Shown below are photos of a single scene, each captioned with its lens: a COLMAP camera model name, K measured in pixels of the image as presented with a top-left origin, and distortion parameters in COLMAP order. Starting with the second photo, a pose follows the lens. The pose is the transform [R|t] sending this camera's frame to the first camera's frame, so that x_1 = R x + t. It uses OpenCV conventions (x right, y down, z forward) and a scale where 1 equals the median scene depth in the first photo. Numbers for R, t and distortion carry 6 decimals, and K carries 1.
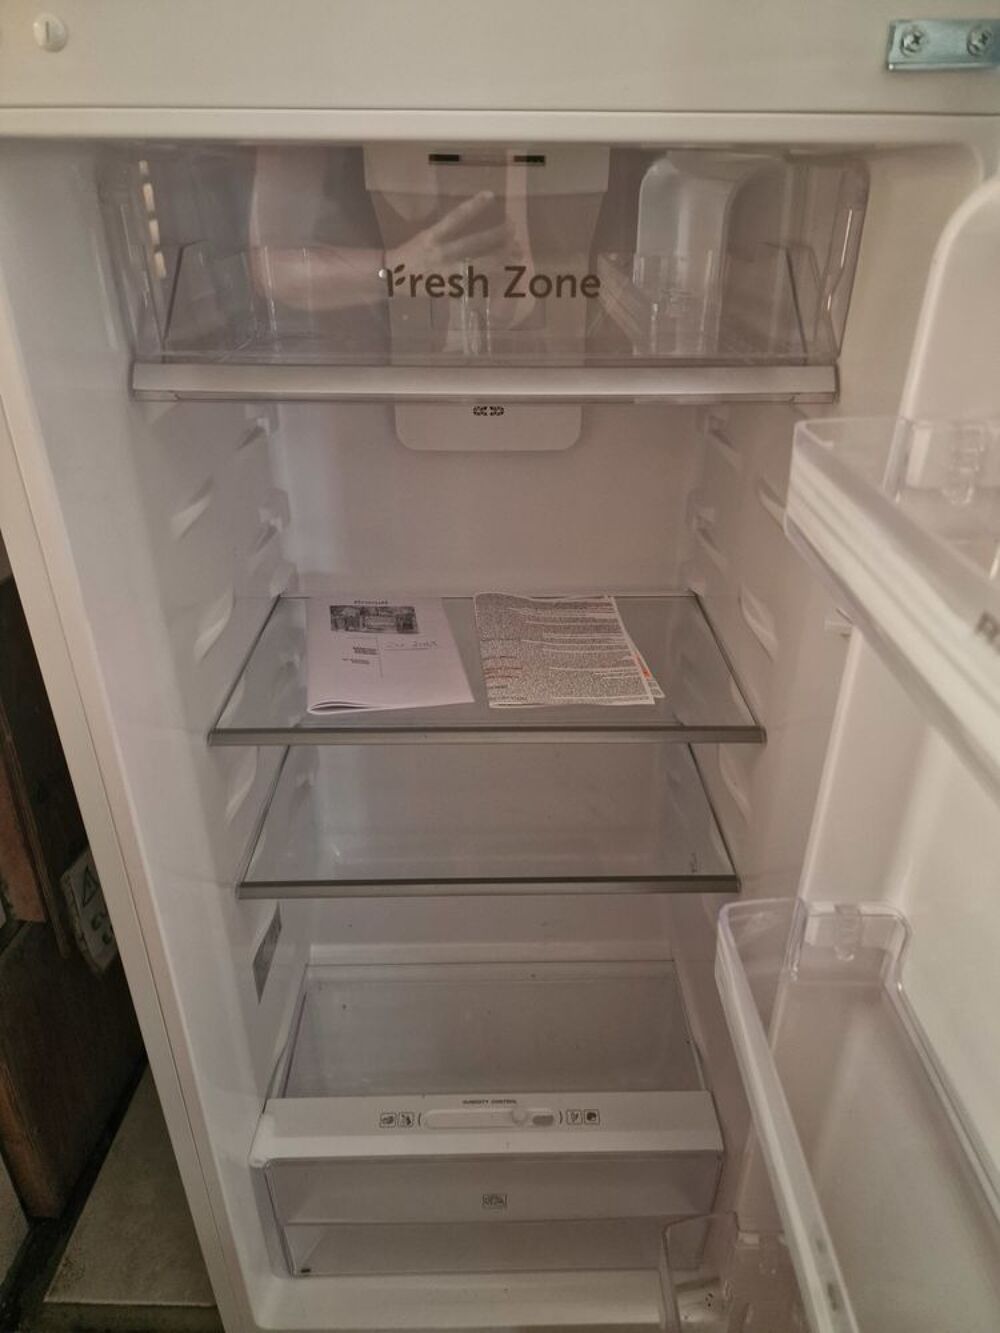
lens RADIAL K [[860.3, 0, 500.0], [0, 860.3, 666.5], [0, 0, 1]] dist [0.023640, -0.001057]
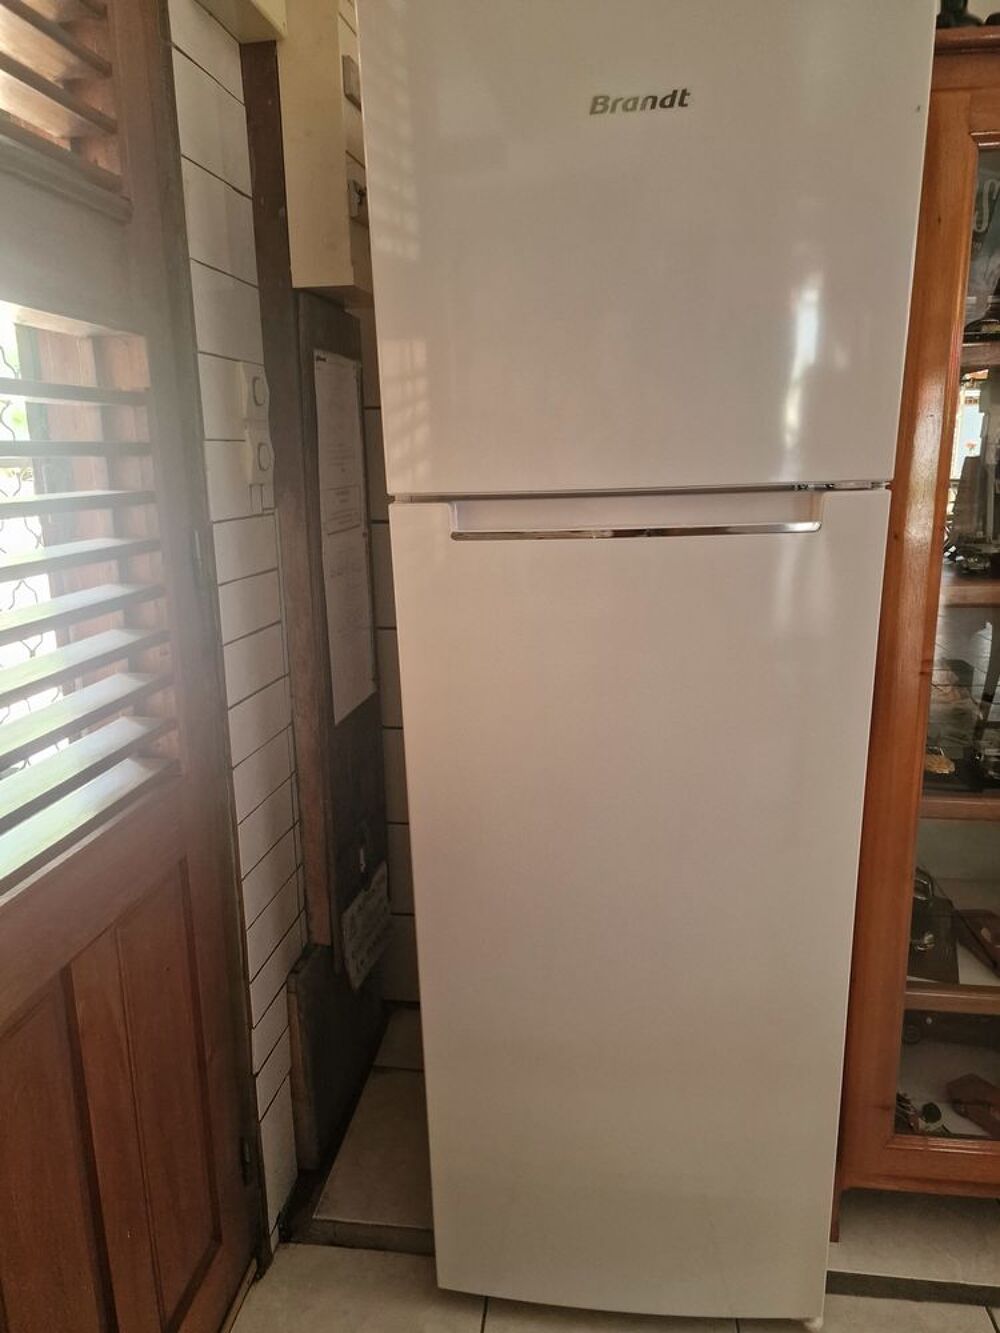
lens RADIAL K [[860.3, 0, 500.0], [0, 860.3, 666.5], [0, 0, 1]] dist [0.023640, -0.001057]
pose [[0.992878, -0.000807, -0.119129, -0.043639], [-0.026585, 0.973259, -0.228167, 0.171226], [0.116127, 0.229709, 0.966306, -0.629431]]
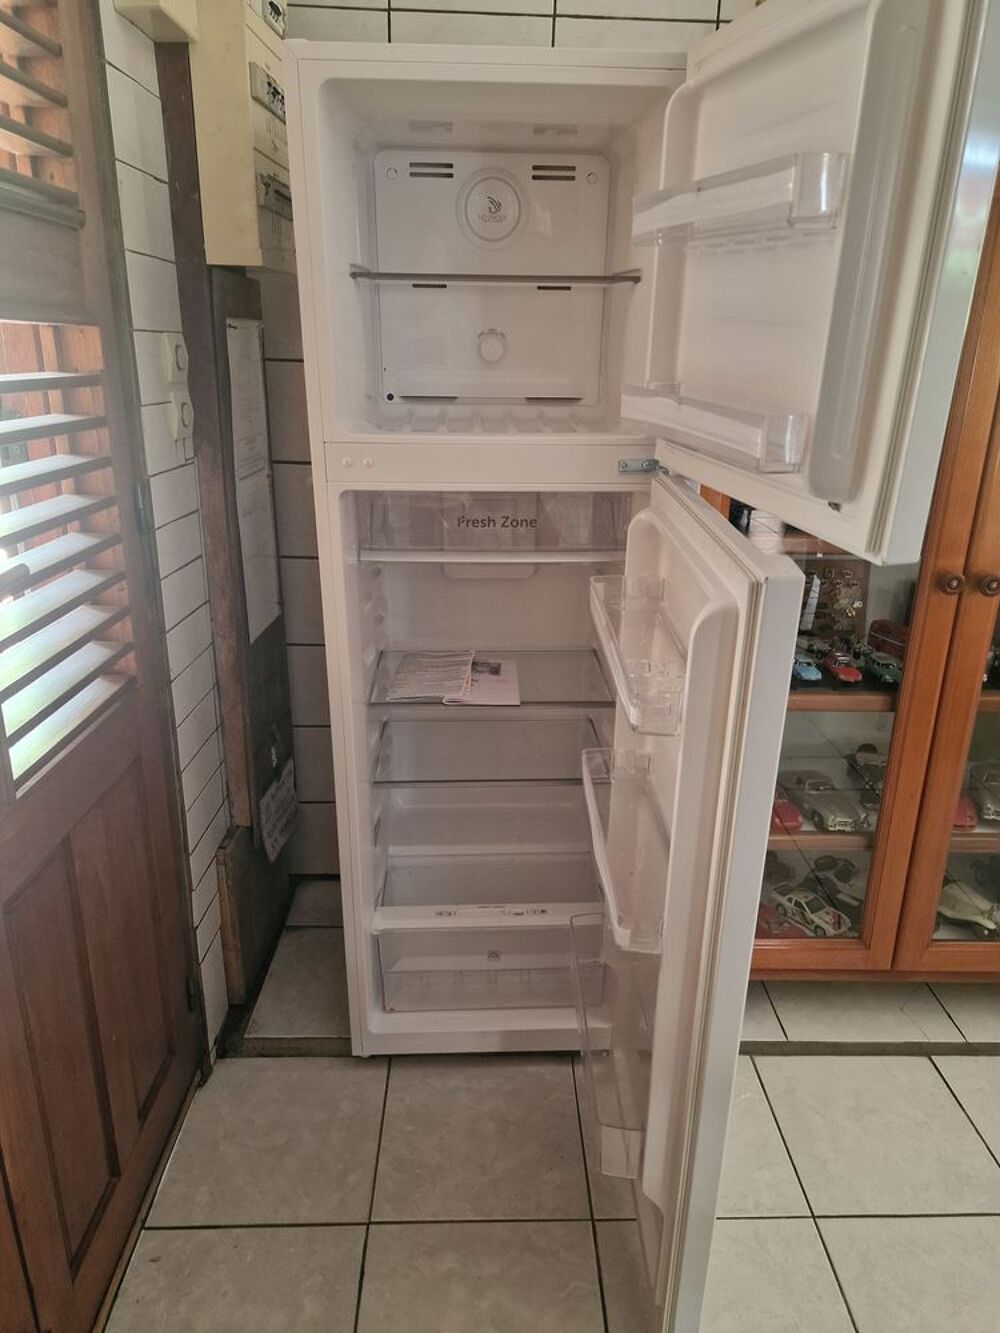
lens RADIAL K [[860.3, 0, 500.0], [0, 860.3, 666.5], [0, 0, 1]] dist [0.023640, -0.001057]
pose [[0.999590, -0.001122, 0.028604, -0.046494], [0.004676, 0.992209, -0.124498, 0.208236], [-0.028242, 0.124581, 0.991807, -0.986216]]
